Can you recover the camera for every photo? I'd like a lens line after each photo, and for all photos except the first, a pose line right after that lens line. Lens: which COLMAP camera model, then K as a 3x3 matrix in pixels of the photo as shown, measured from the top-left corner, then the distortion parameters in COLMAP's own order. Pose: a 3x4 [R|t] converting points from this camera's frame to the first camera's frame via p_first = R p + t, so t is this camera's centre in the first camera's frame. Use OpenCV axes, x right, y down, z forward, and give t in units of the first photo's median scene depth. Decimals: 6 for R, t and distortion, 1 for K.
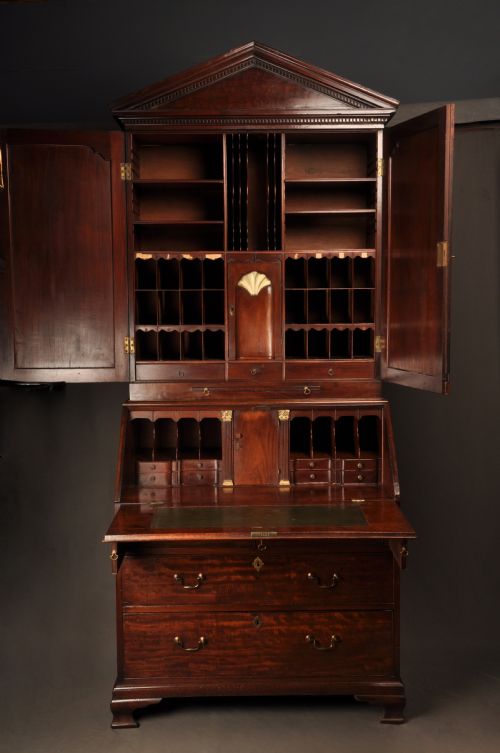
lens RADIAL K [[1160.6, 0, 250.0], [0, 1160.6, 376.5], [0, 0, 1]] dist [0.161229, 0.164189]
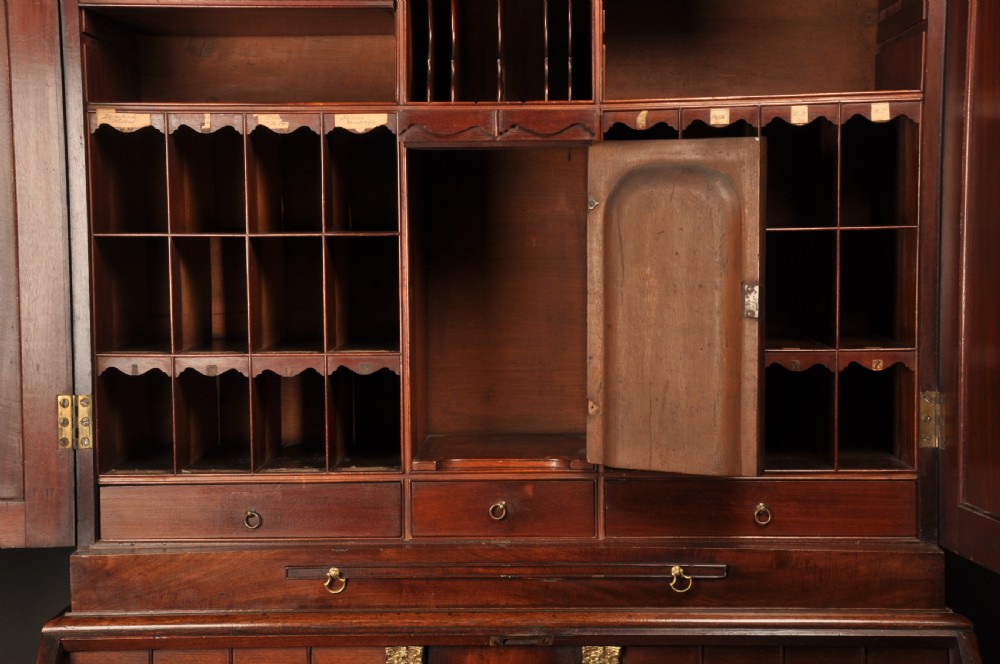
lens RADIAL K [[1896.4, 0, 500.0], [0, 1896.4, 332.0], [0, 0, 1]] dist [0.303860, 0.349449]
pose [[0.999688, 0.000913, -0.024944, 0.015878], [-0.002350, 0.998335, -0.057640, -0.021784], [0.024850, 0.057681, 0.998026, 0.519158]]
